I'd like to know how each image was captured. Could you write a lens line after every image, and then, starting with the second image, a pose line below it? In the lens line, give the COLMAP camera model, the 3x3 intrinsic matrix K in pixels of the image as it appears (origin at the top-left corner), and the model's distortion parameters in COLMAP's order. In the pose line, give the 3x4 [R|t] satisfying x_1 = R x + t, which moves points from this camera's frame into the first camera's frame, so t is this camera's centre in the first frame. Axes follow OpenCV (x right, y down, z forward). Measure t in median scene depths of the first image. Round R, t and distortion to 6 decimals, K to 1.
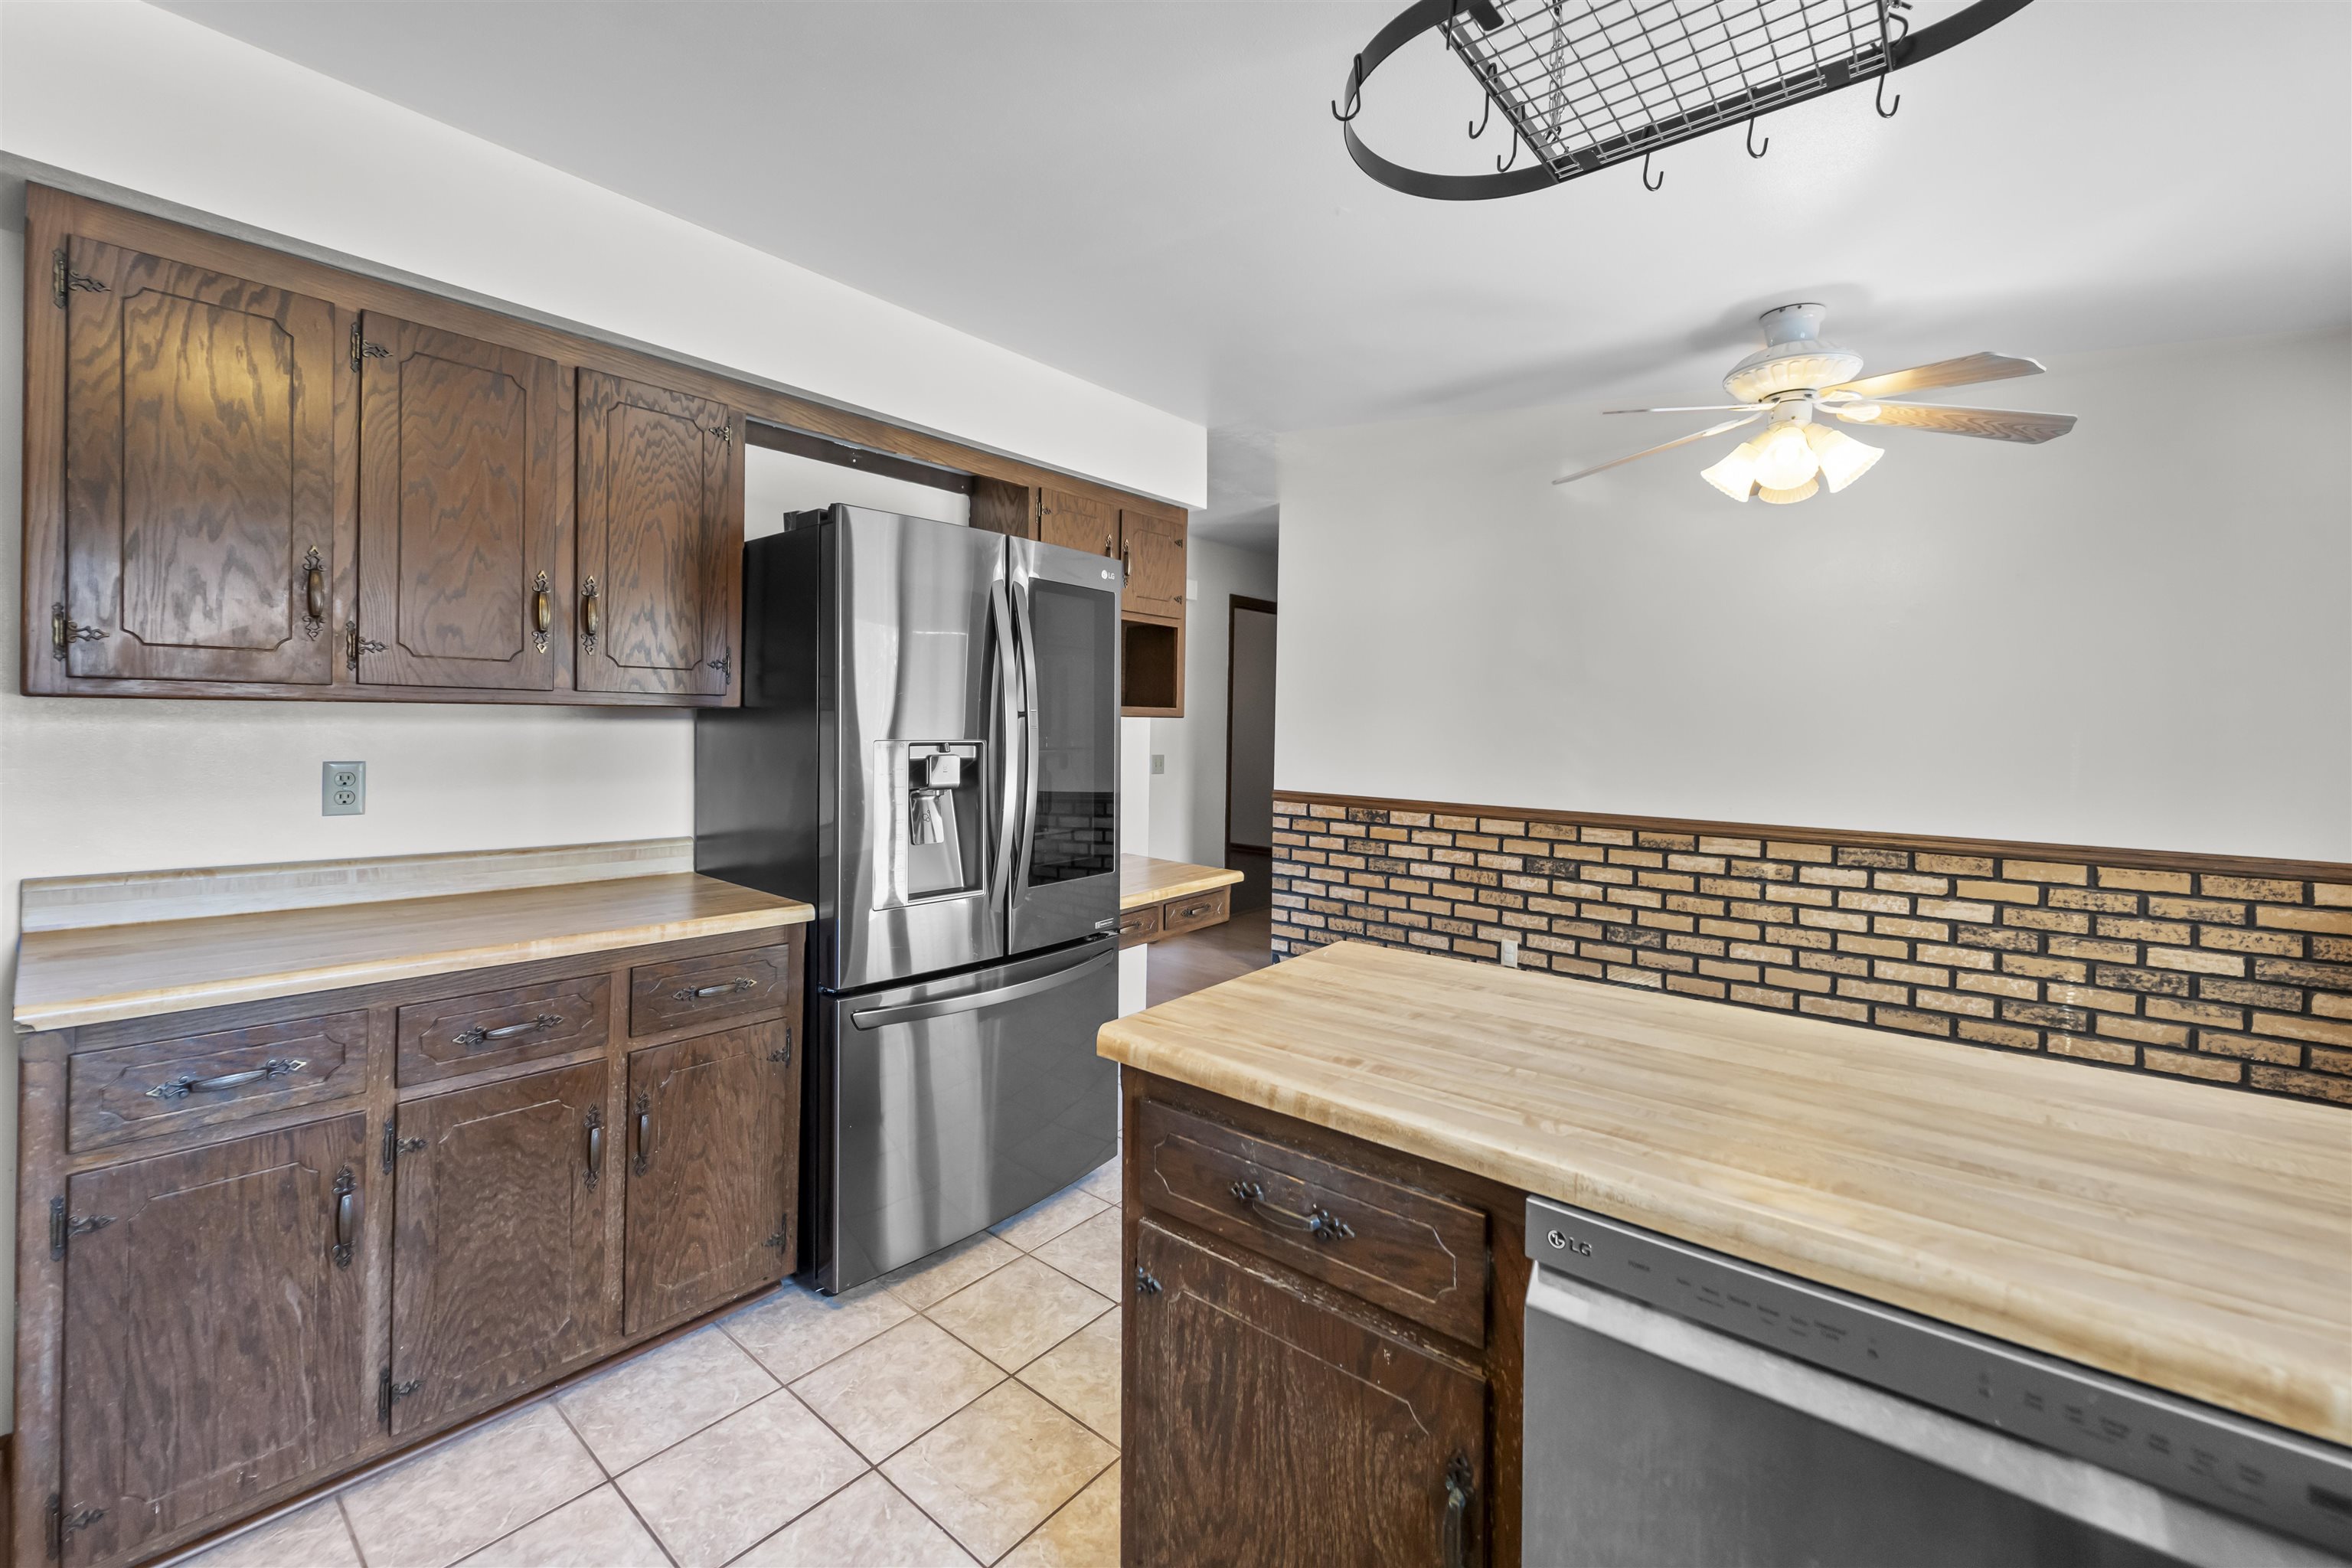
lens RADIAL K [[947.3, 0, 1165.9], [0, 947.3, 730.4], [0, 0, 1]] dist [0.000240, -0.000402]
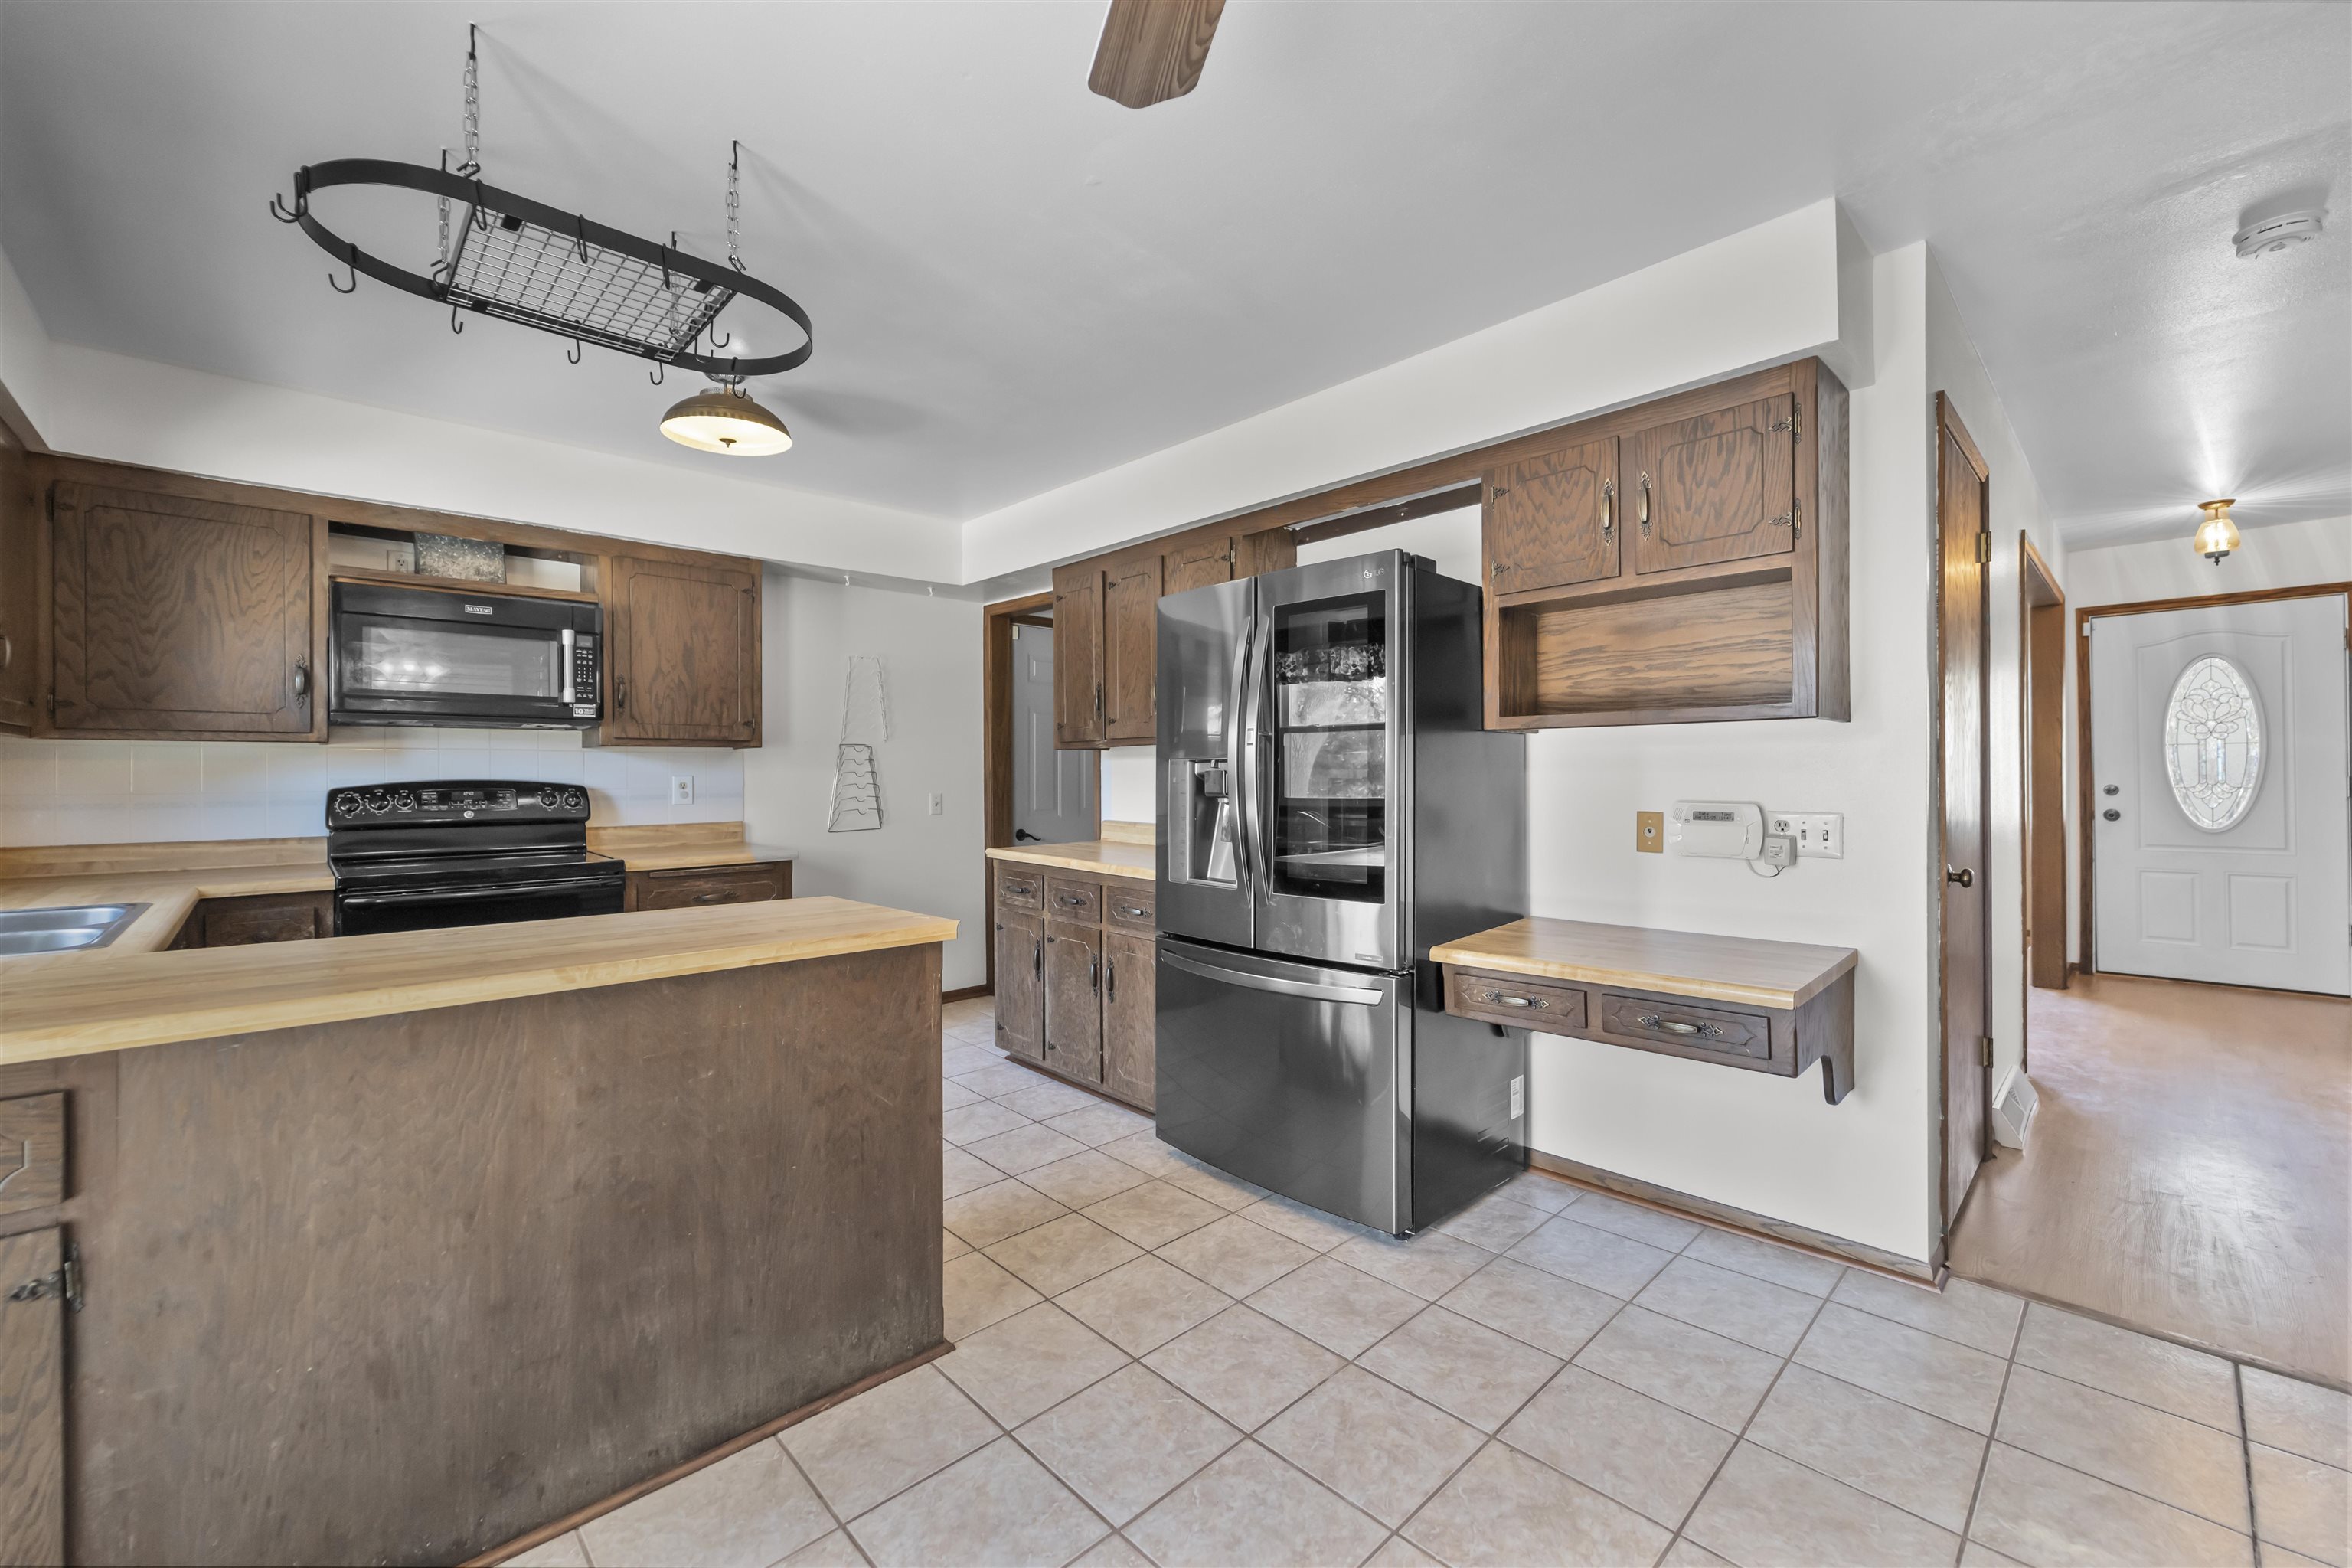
lens RADIAL K [[947.3, 0, 1183.0], [0, 947.3, 772.7], [0, 0, 1]] dist [0.000240, -0.000402]
pose [[-0.107870, -0.006877, -0.994141, 1.270240], [0.005640, 0.999956, -0.007529, 0.048183], [0.994149, -0.006419, -0.107826, 1.375531]]
